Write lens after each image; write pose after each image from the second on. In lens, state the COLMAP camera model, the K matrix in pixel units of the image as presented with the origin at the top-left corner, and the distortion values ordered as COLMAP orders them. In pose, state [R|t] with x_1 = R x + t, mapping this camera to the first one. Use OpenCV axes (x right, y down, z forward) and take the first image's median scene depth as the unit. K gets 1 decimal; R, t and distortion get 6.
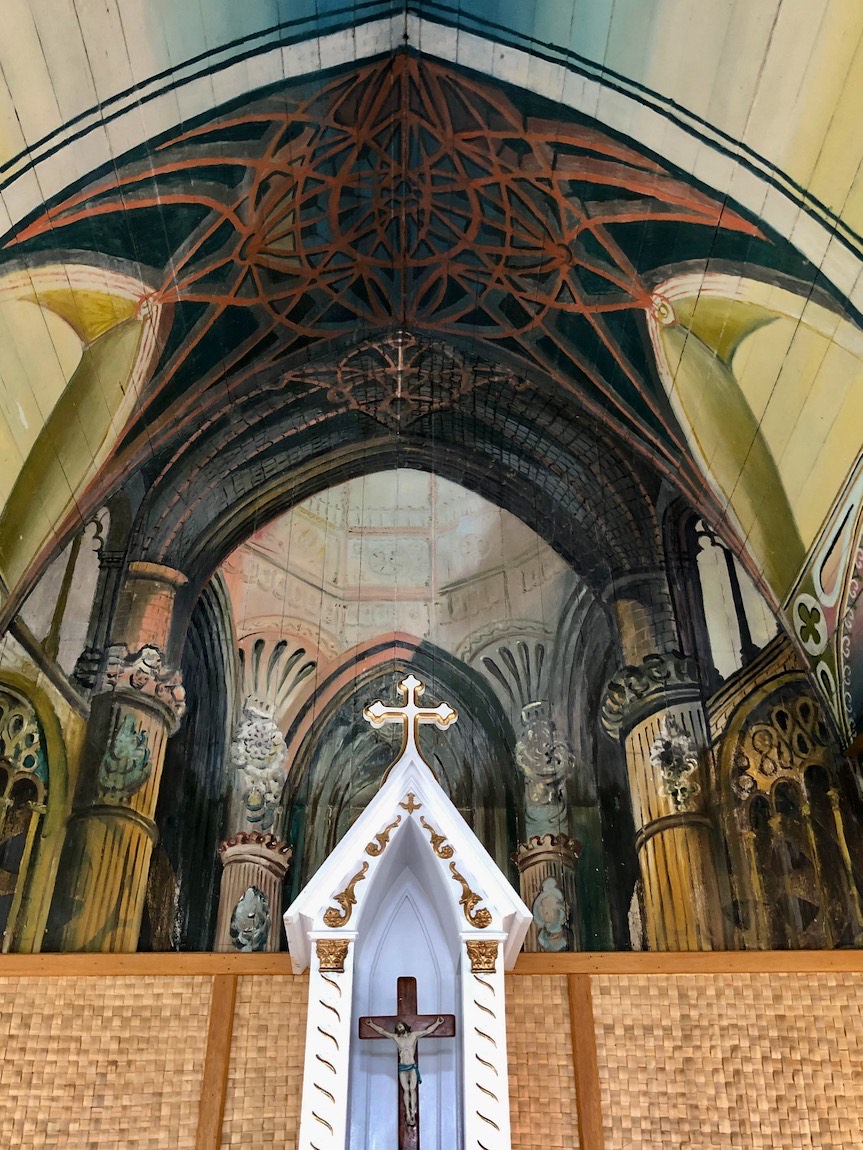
lens RADIAL K [[1103.9, 0, 431.1], [0, 1103.9, 573.6], [0, 0, 1]] dist [0.023376, 0.000000]
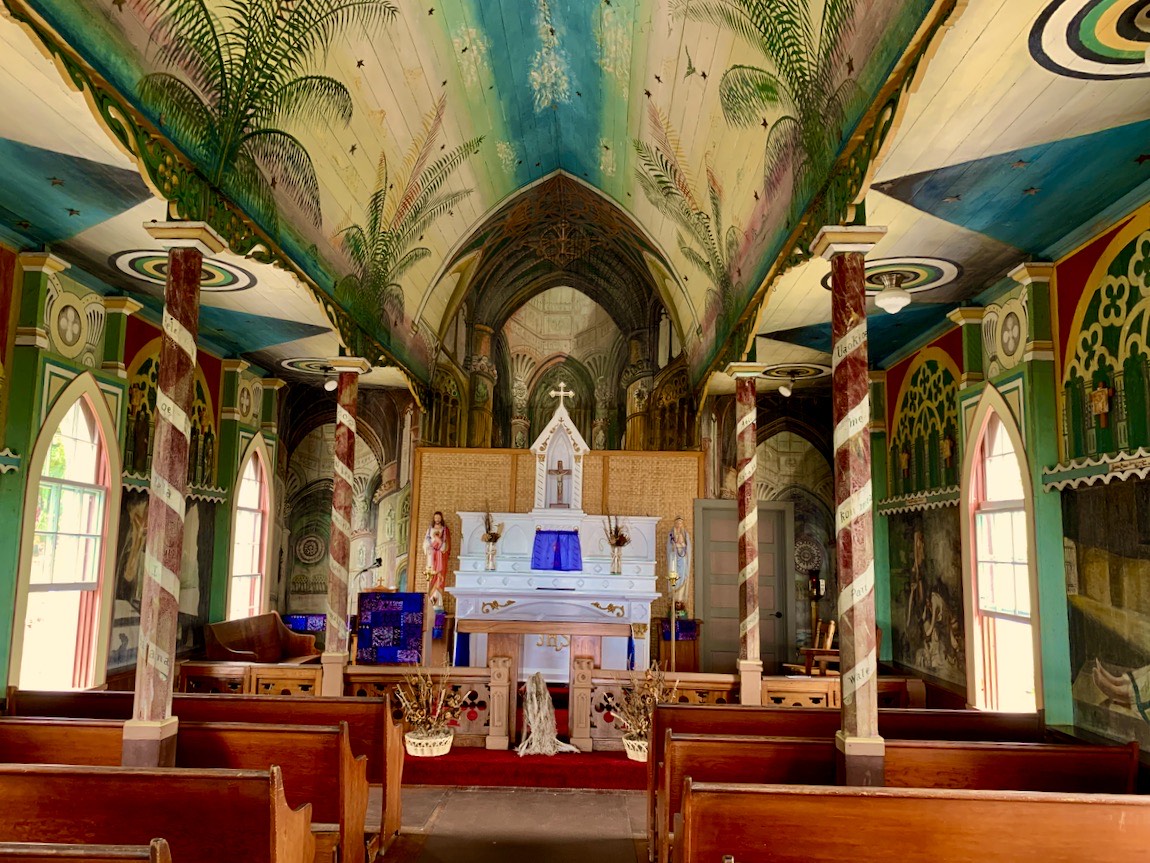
lens RADIAL K [[908.9, 0, 574.9], [0, 908.9, 416.3], [0, 0, 1]] dist [0.072277, -0.095751]
pose [[0.998274, 0.023608, -0.053771, 0.163915], [0.003727, 0.888321, 0.459208, -1.033347], [0.058606, -0.458616, 0.886700, -1.482886]]
